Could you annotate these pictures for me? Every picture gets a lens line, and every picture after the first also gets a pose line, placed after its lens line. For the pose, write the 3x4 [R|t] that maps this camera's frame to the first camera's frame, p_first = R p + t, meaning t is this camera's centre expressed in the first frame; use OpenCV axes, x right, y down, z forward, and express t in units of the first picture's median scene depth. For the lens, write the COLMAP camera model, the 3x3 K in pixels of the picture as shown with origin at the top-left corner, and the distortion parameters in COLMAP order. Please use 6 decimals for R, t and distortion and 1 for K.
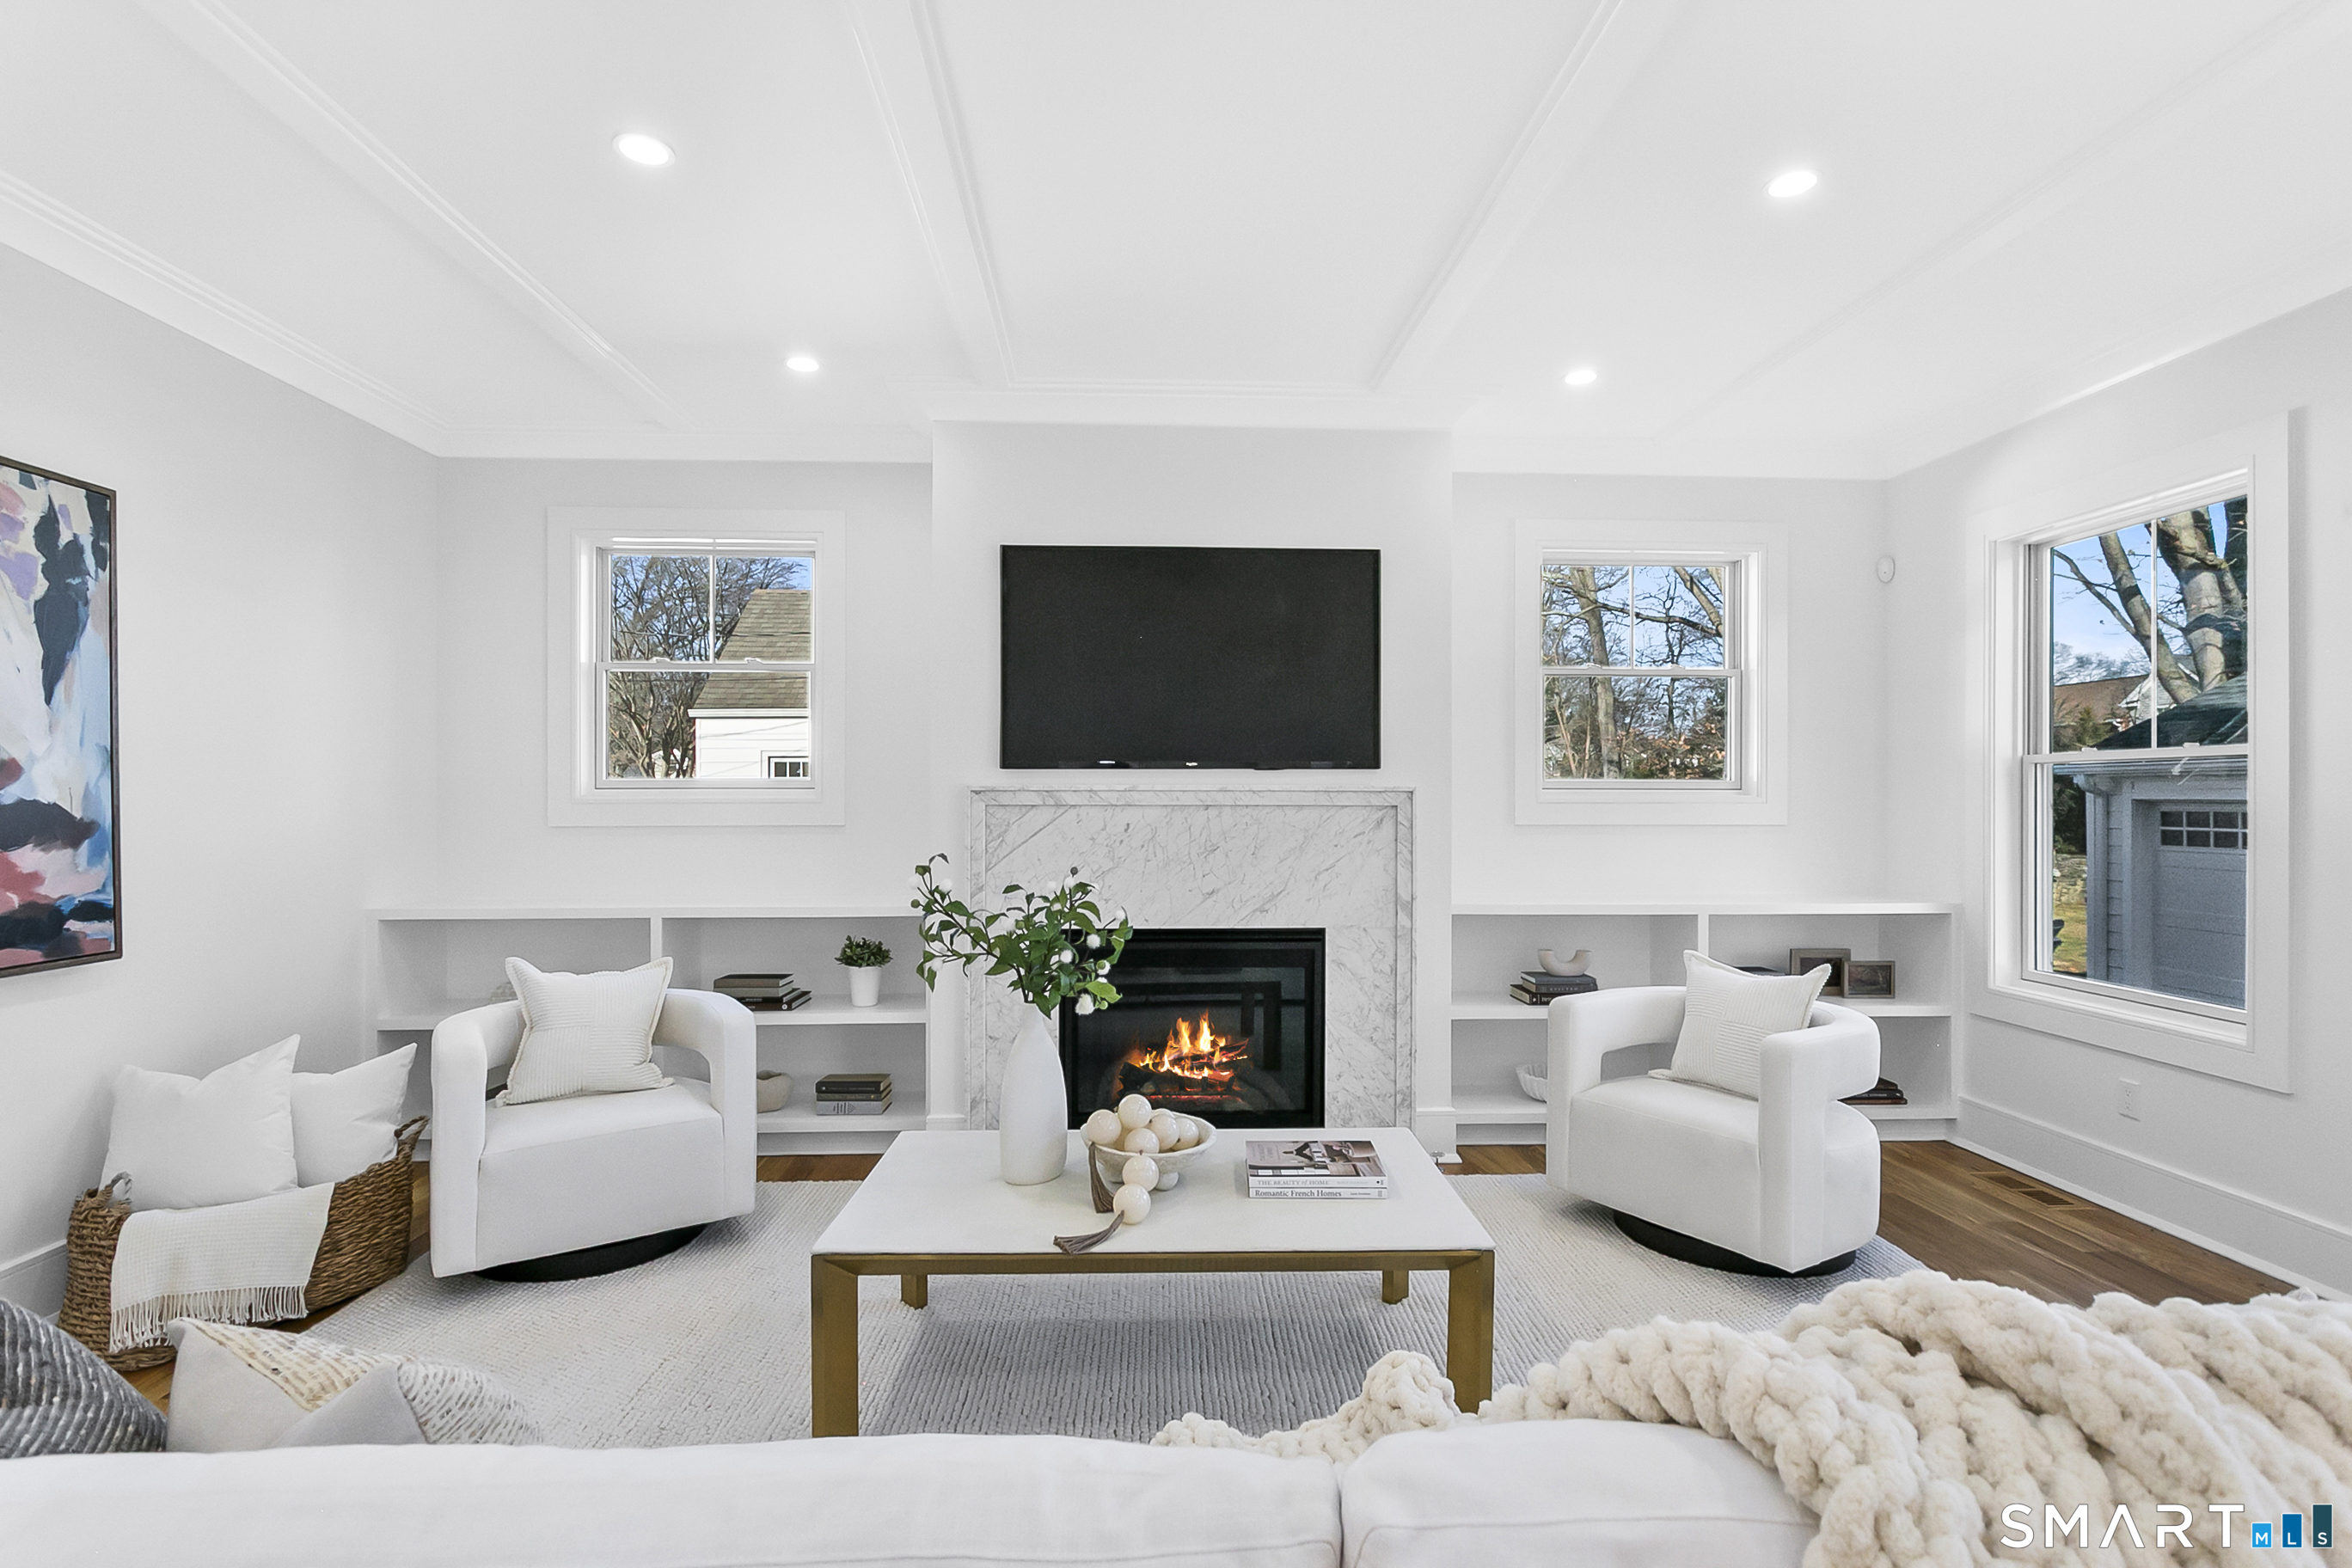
lens RADIAL K [[1126.4, 0, 1176.0], [0, 1126.4, 784.0], [0, 0, 1]] dist [-0.003729, 0.000570]
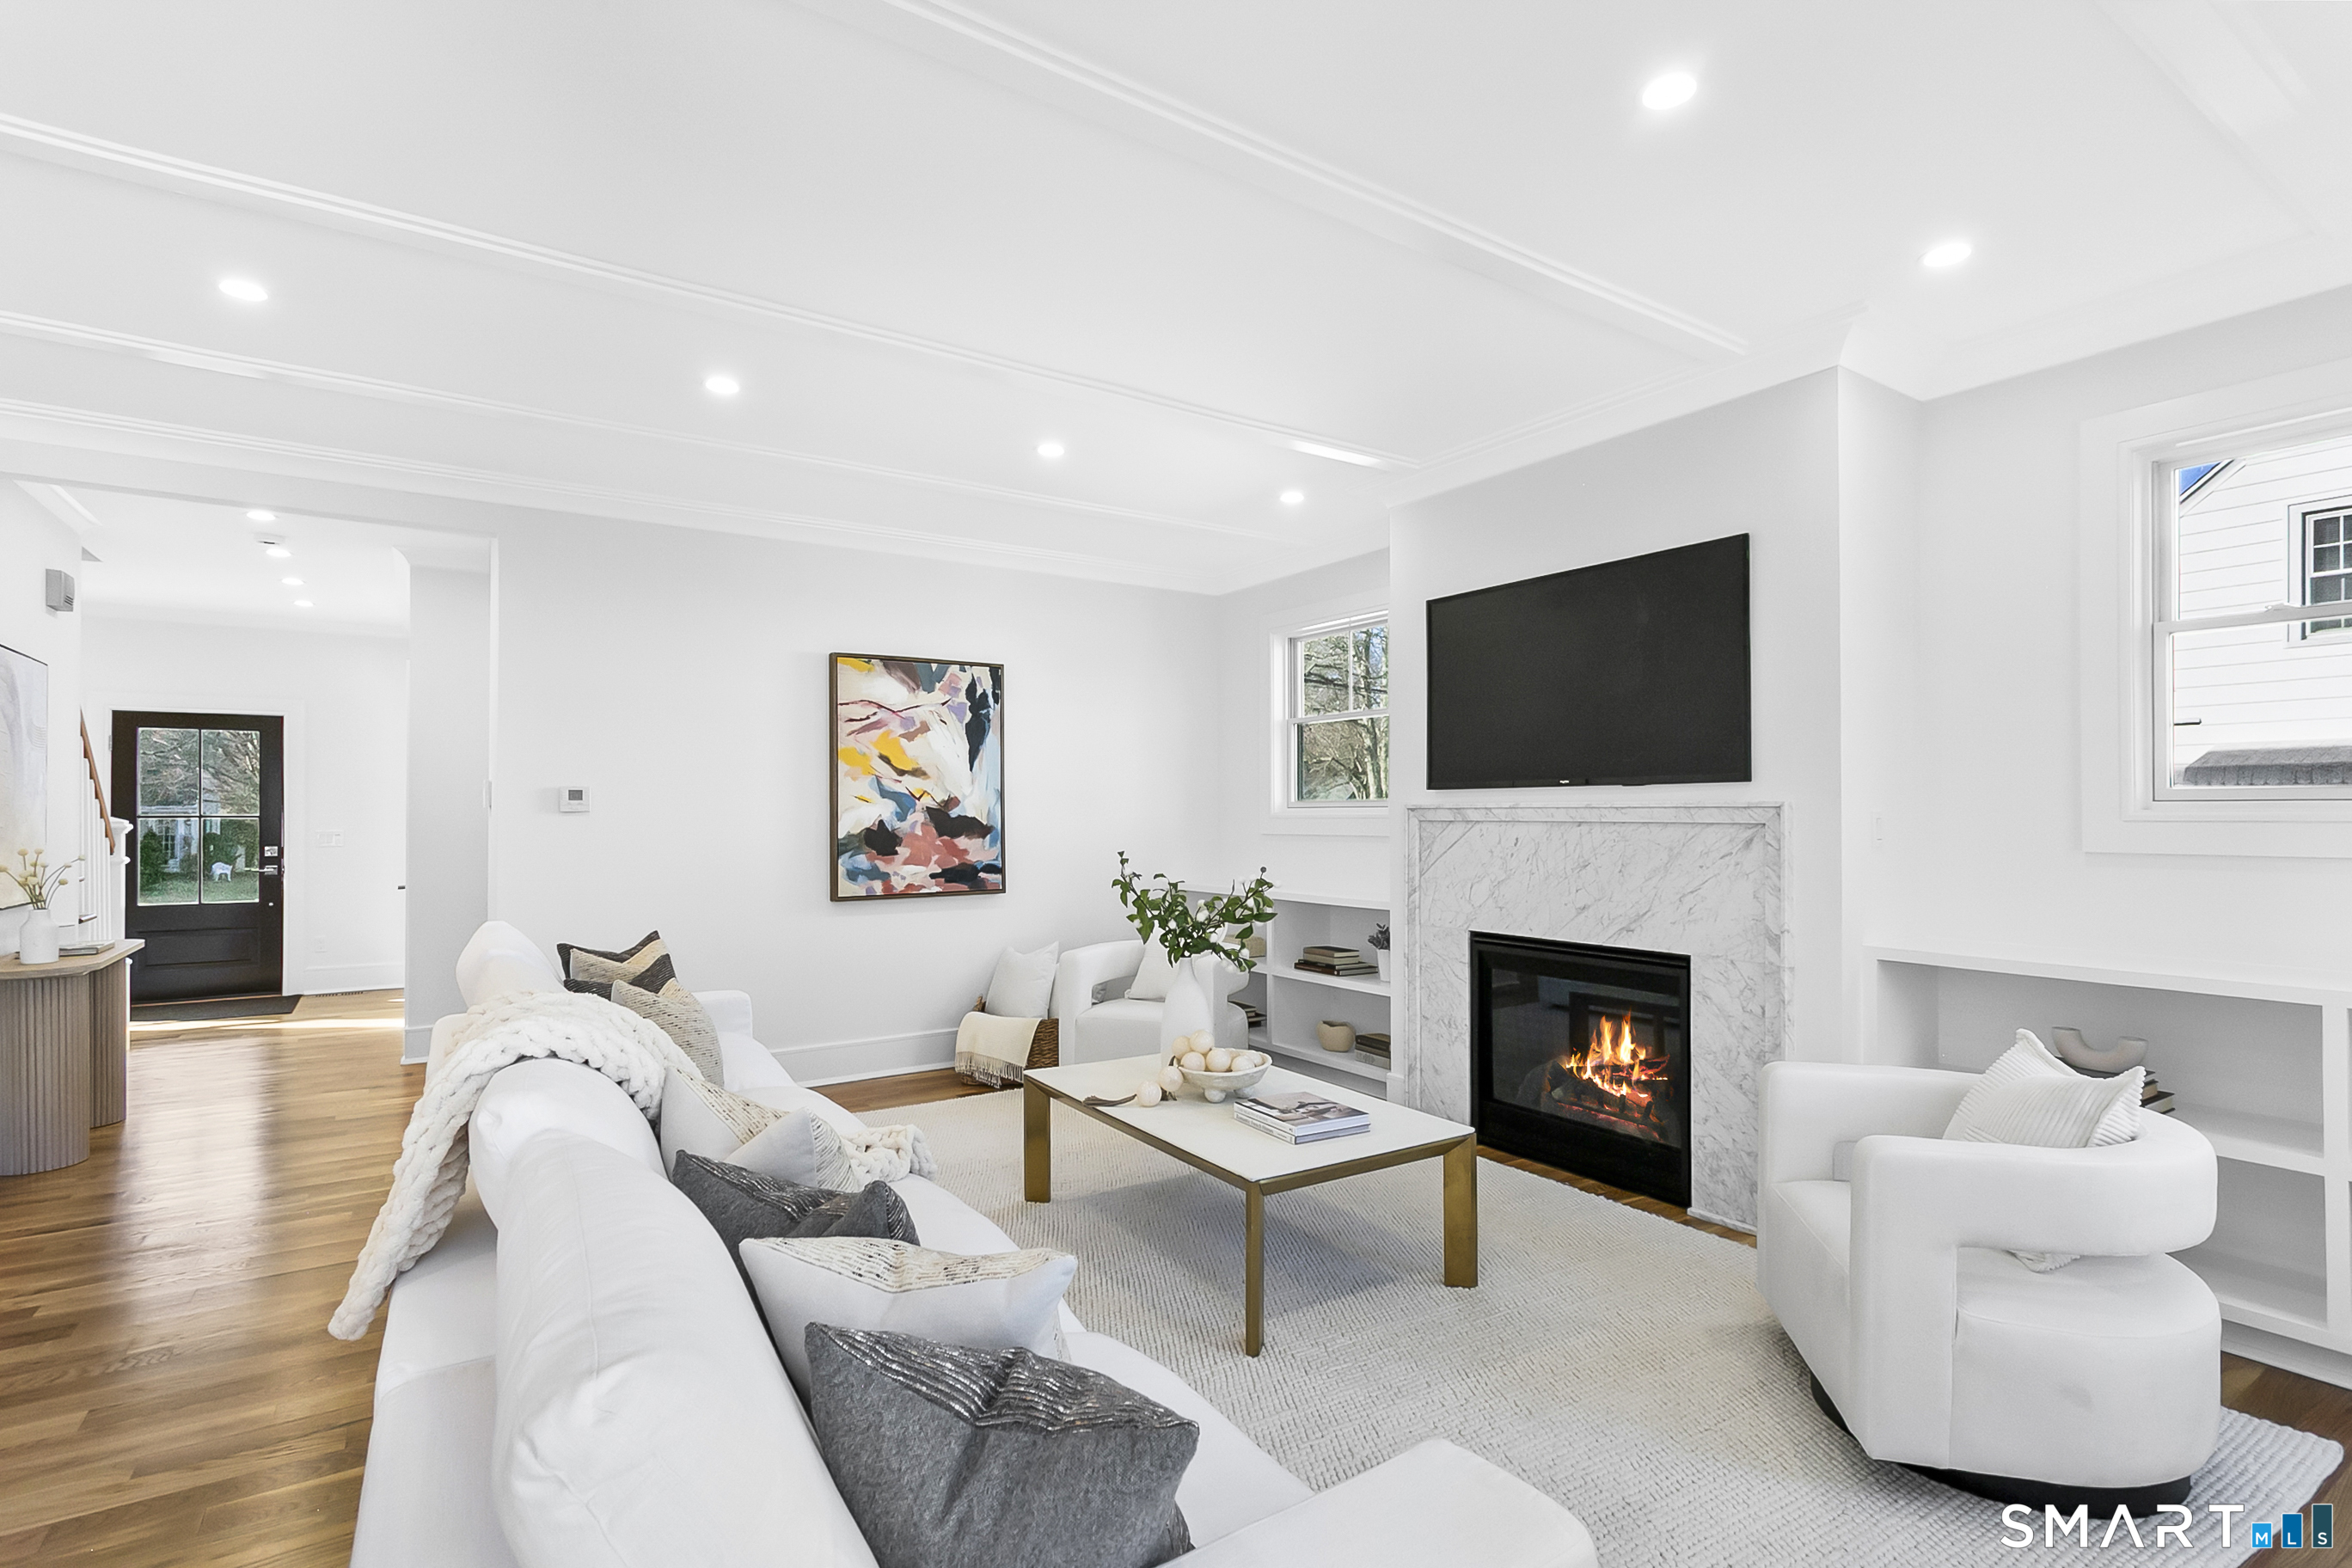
lens RADIAL K [[1126.4, 0, 1176.0], [0, 1126.4, 784.0], [0, 0, 1]] dist [-0.003729, 0.000570]
pose [[0.508890, -0.022832, -0.860529, 0.965353], [0.010647, 0.999739, -0.020229, 0.001697], [0.860765, 0.001132, 0.509000, 0.222501]]
